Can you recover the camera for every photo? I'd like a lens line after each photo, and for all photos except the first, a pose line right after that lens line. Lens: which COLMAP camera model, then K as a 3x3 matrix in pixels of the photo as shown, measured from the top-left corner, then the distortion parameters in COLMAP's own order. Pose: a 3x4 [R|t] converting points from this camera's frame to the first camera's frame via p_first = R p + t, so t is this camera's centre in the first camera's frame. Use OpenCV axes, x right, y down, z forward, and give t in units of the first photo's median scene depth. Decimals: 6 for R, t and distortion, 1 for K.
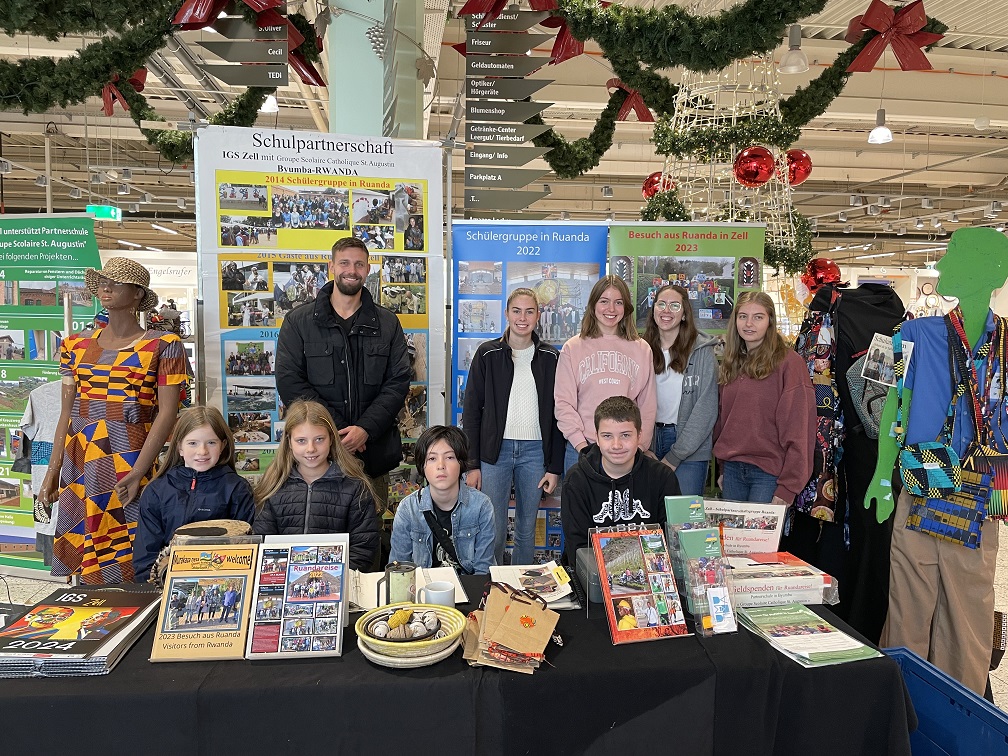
lens RADIAL K [[757.1, 0, 512.0], [0, 757.1, 377.1], [0, 0, 1]] dist [0.075034, -0.106737]
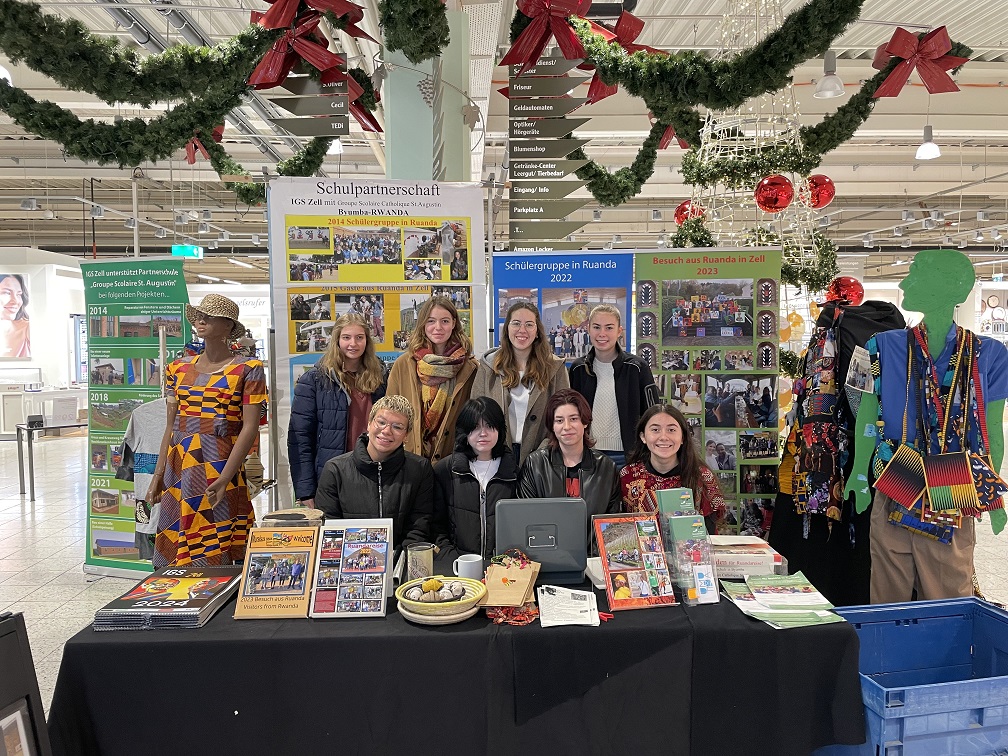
lens RADIAL K [[768.1, 0, 516.0], [0, 768.1, 376.6], [0, 0, 1]] dist [0.083015, -0.118832]
pose [[0.996386, -0.016232, -0.083381, 0.045776], [0.013610, 0.999398, -0.031912, 0.010897], [0.083849, 0.030662, 0.996007, -0.109702]]
